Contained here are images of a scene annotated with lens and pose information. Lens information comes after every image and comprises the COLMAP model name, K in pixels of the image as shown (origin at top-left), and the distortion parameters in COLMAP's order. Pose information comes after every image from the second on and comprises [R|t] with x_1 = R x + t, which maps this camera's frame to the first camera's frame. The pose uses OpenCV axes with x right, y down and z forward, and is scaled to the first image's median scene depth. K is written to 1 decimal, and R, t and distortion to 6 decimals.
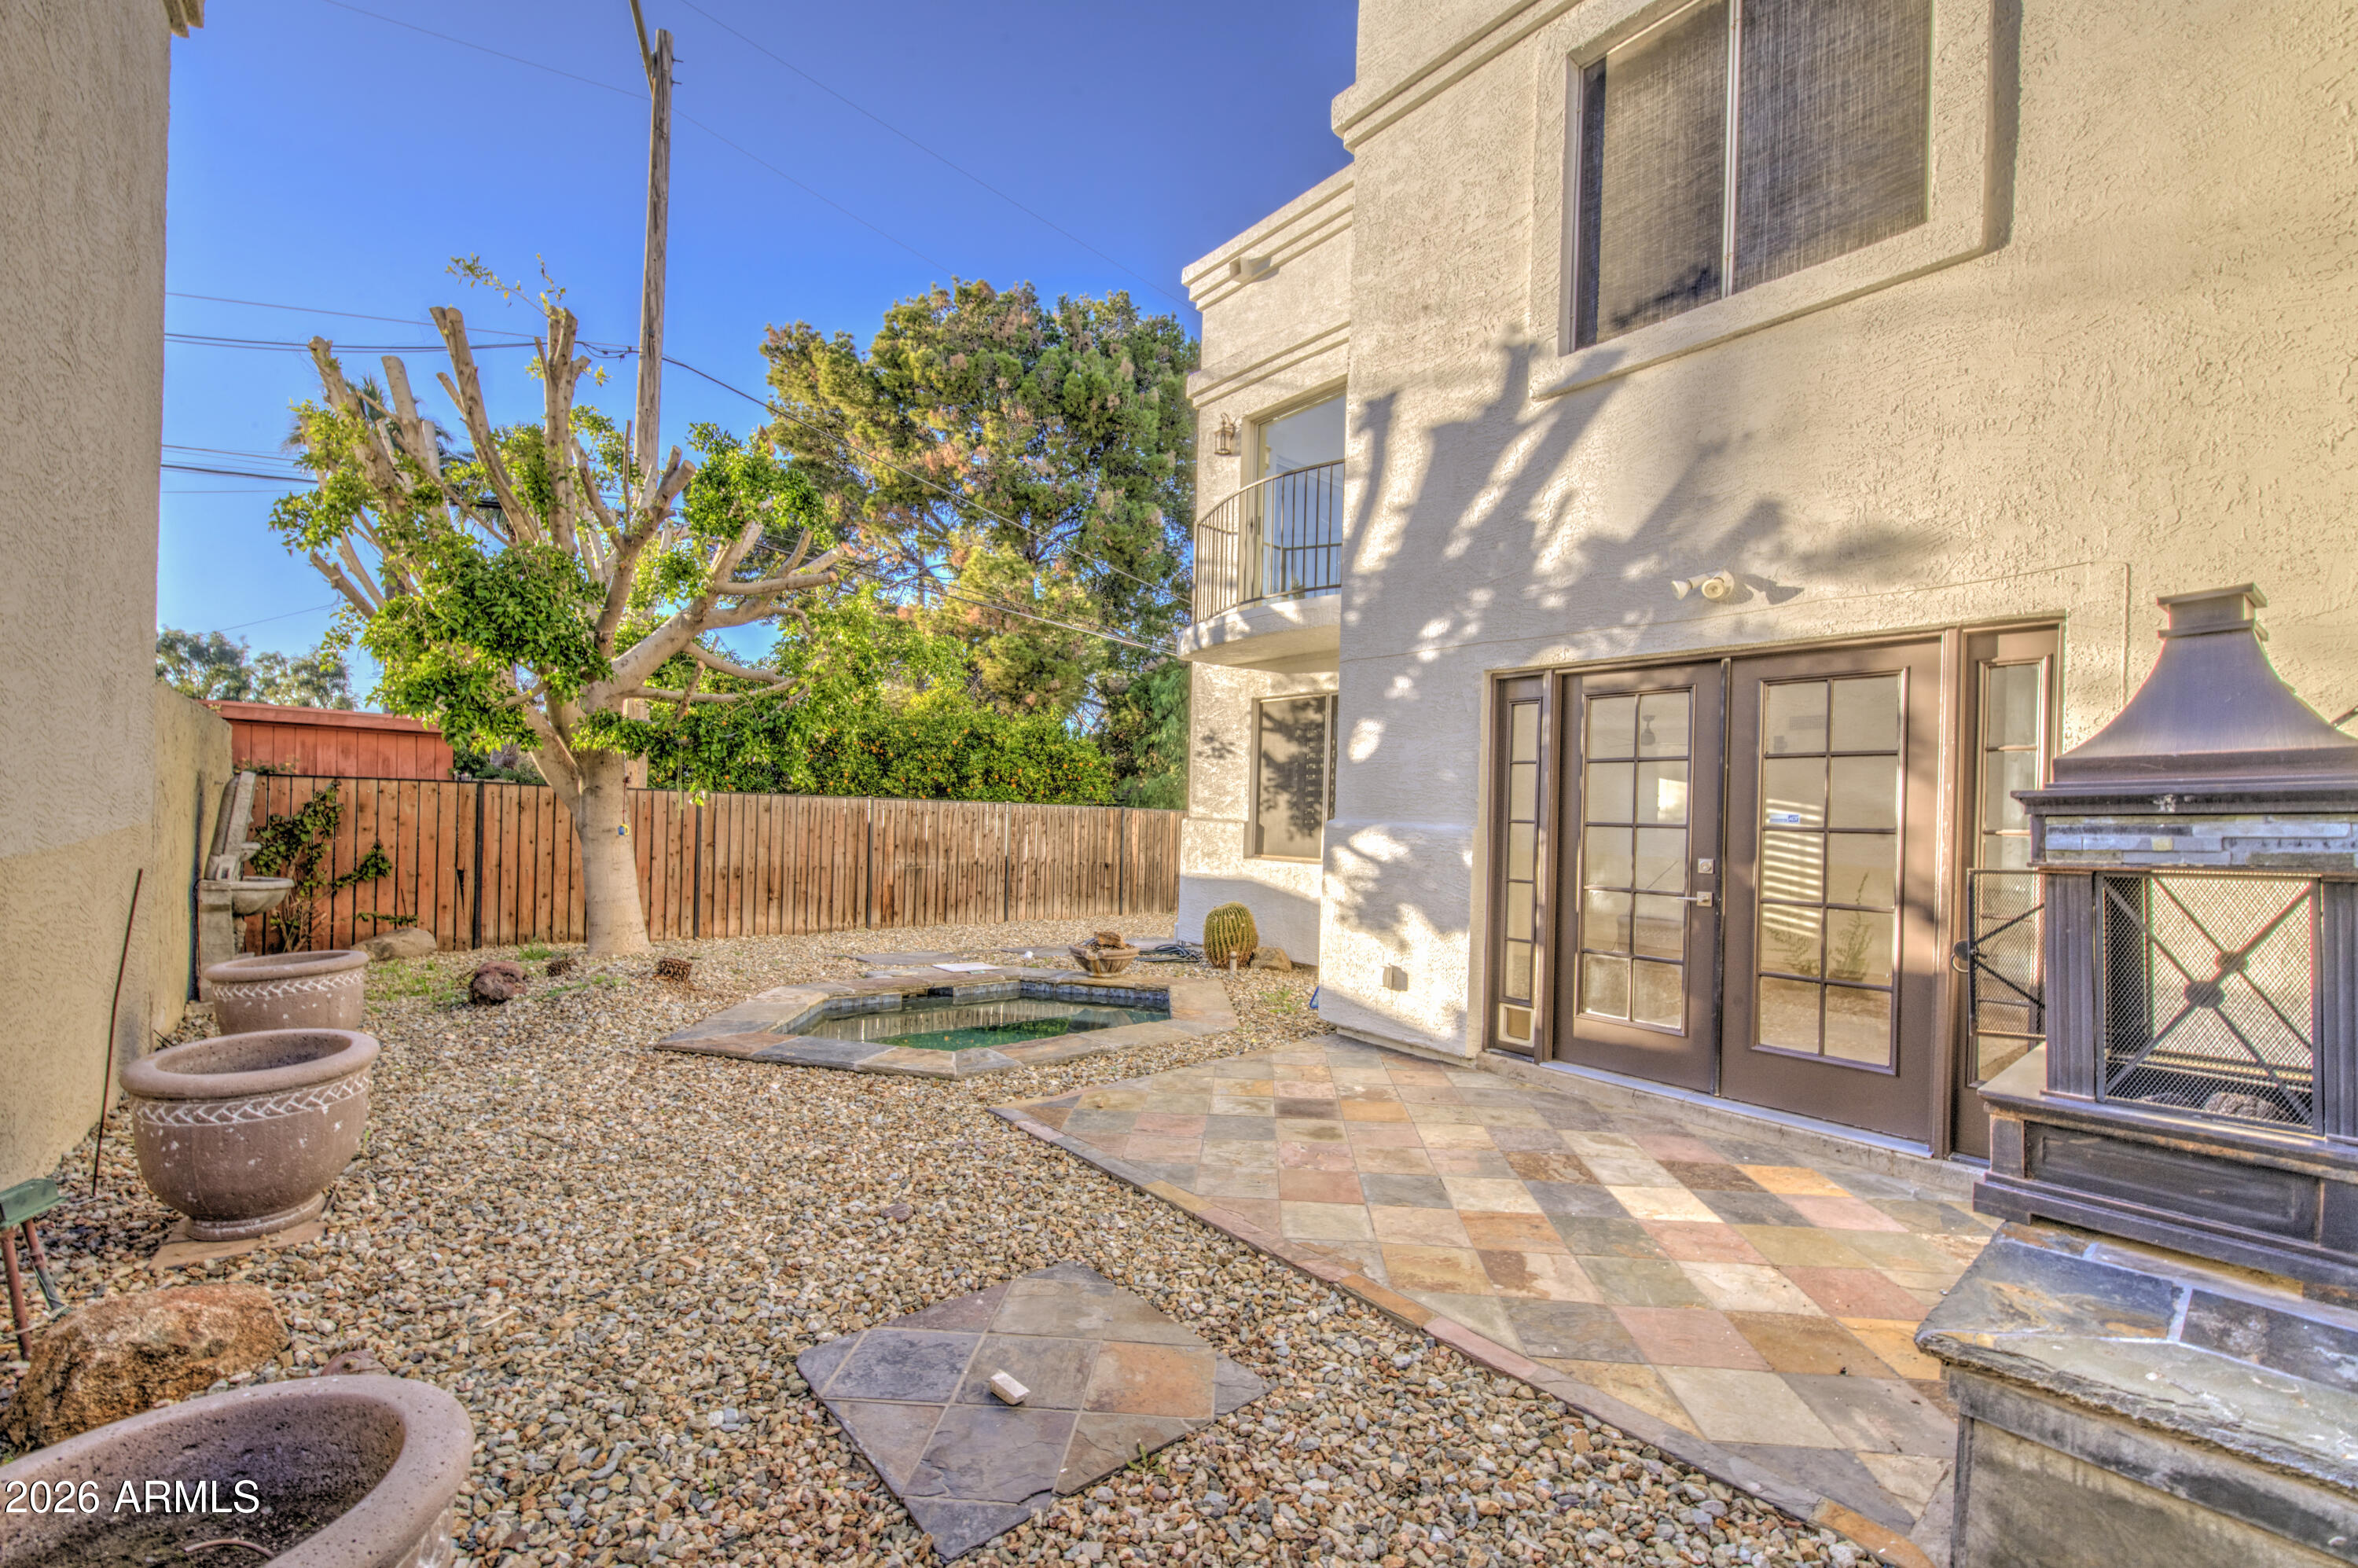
lens RADIAL K [[976.2, 0, 1178.2], [0, 976.2, 806.7], [0, 0, 1]] dist [0.002055, -0.002481]
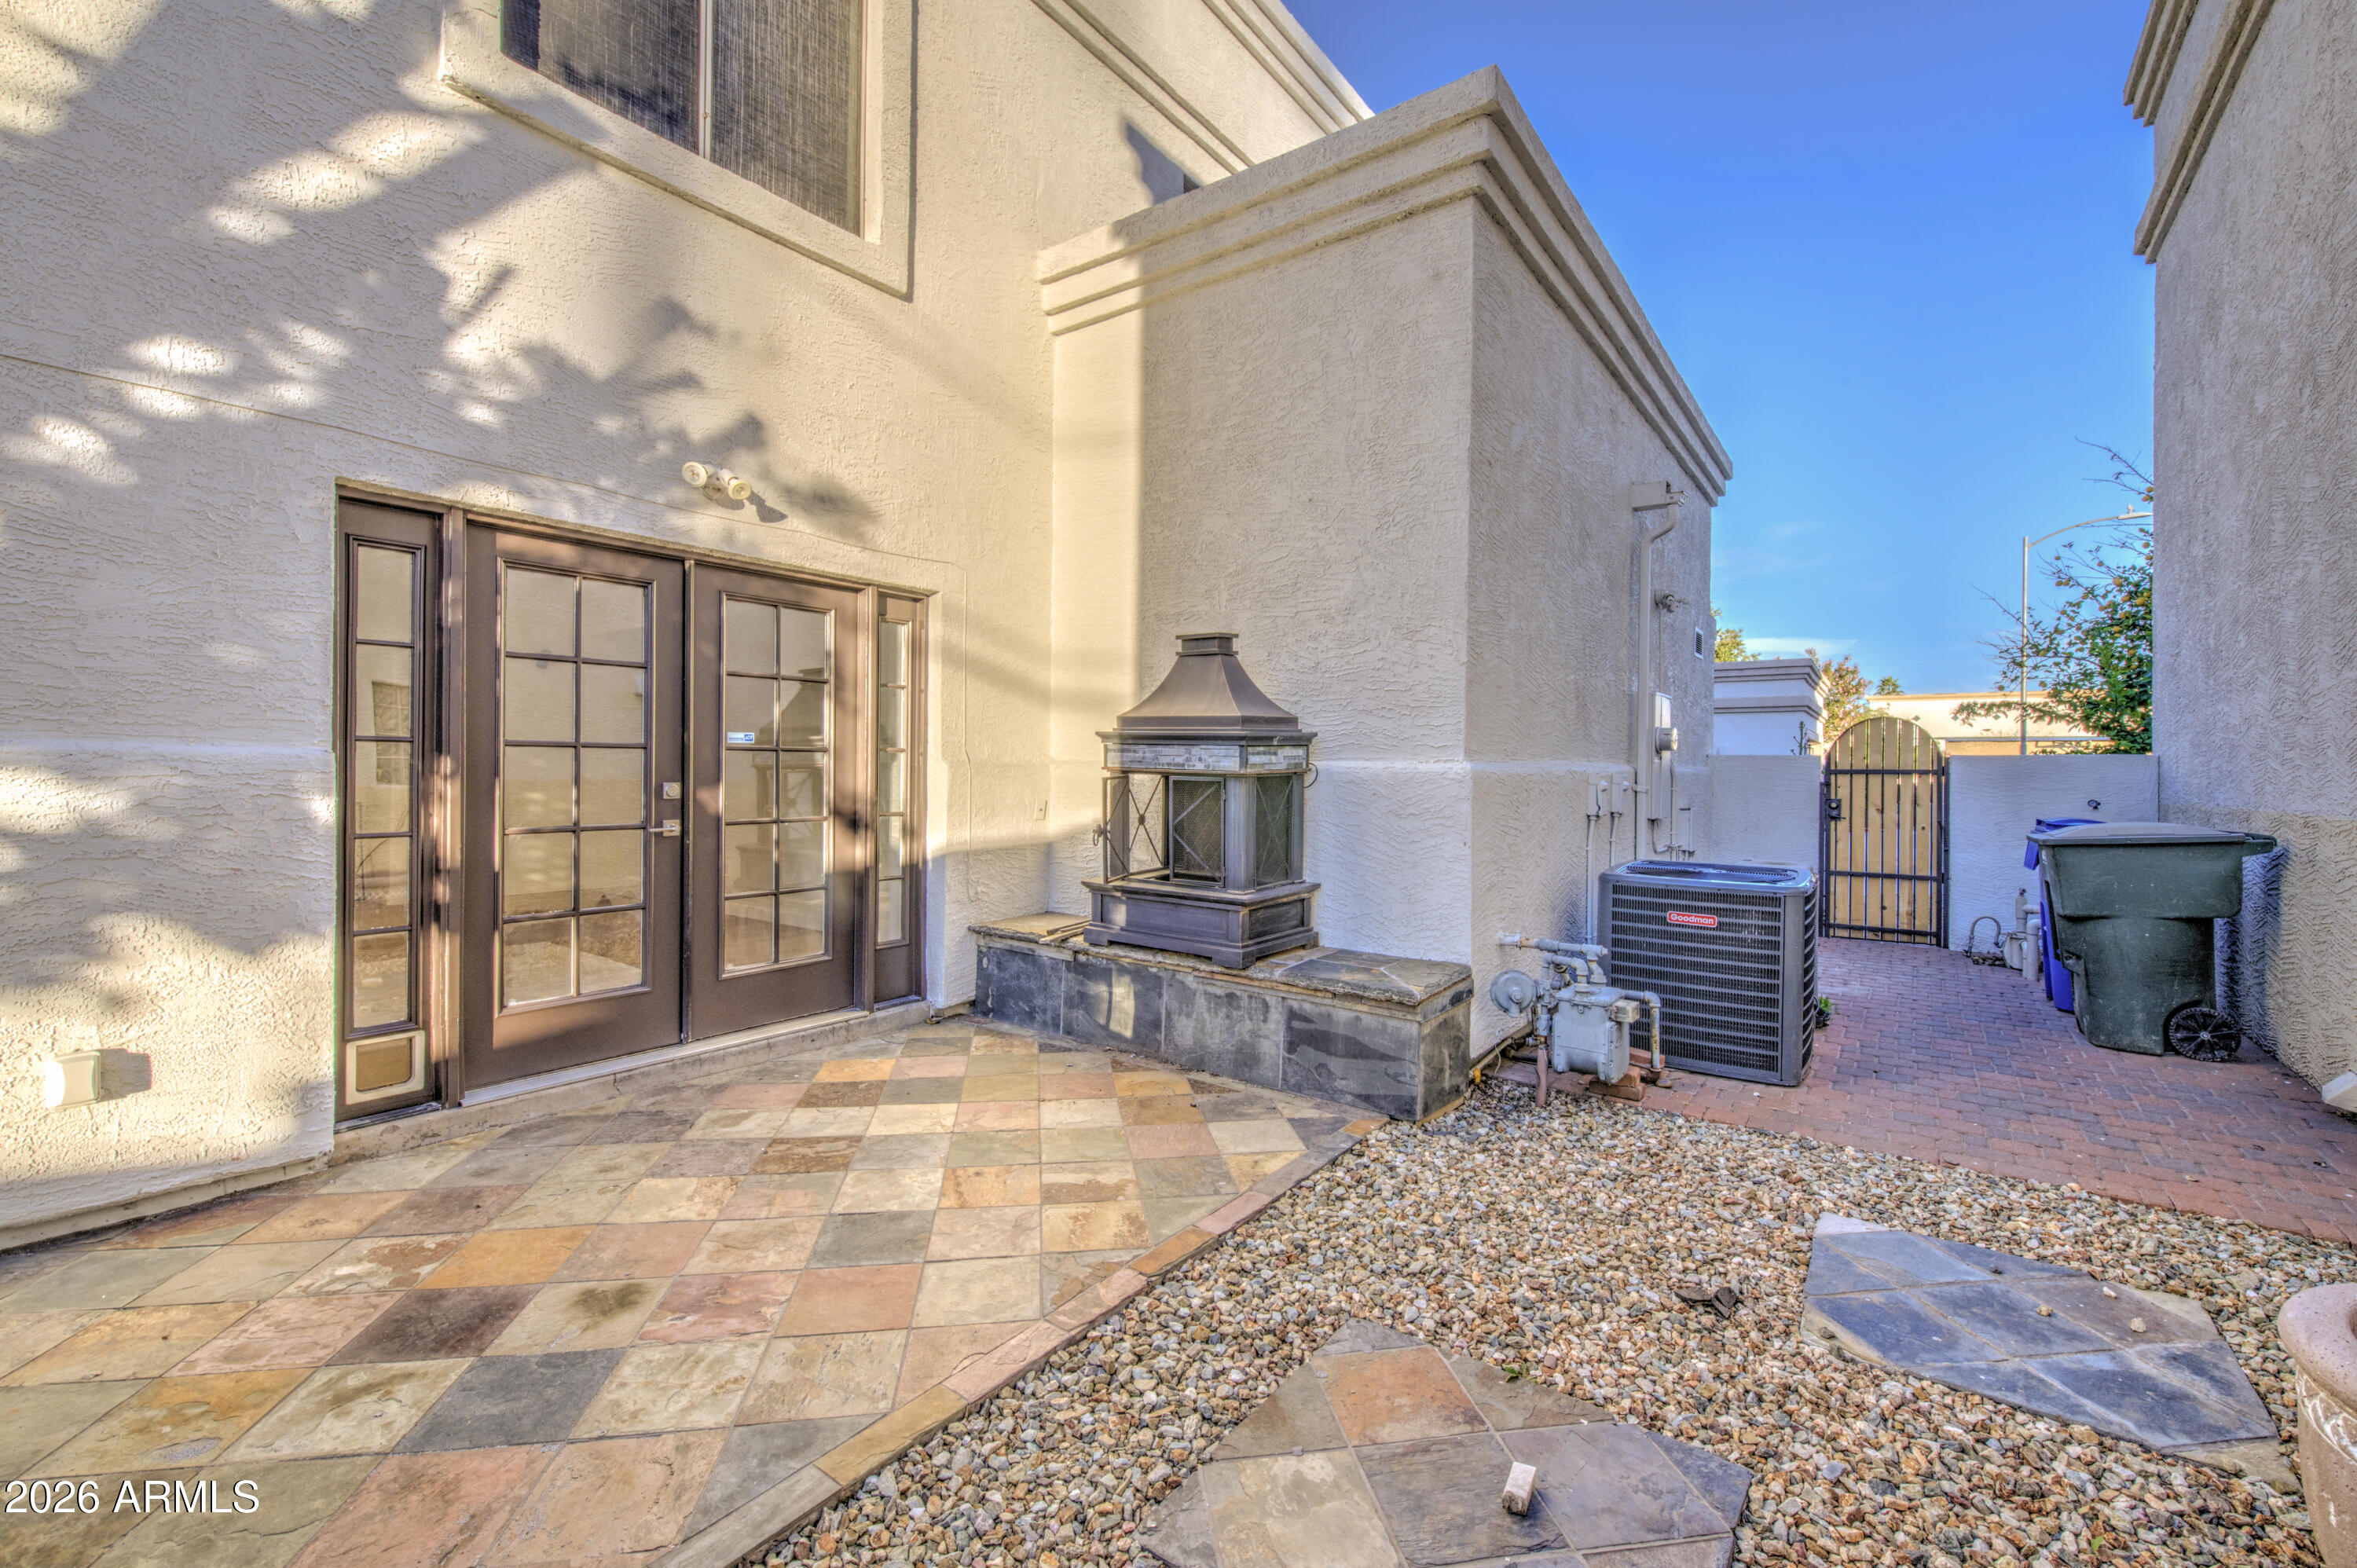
lens RADIAL K [[966.9, 0, 1232.6], [0, 966.9, 756.3], [0, 0, 1]] dist [0.000849, -0.000134]
pose [[-0.247508, -0.026069, 0.968535, -0.425066], [-0.028110, 0.999410, 0.019716, -0.002272], [-0.968478, -0.022346, -0.248095, 0.710158]]
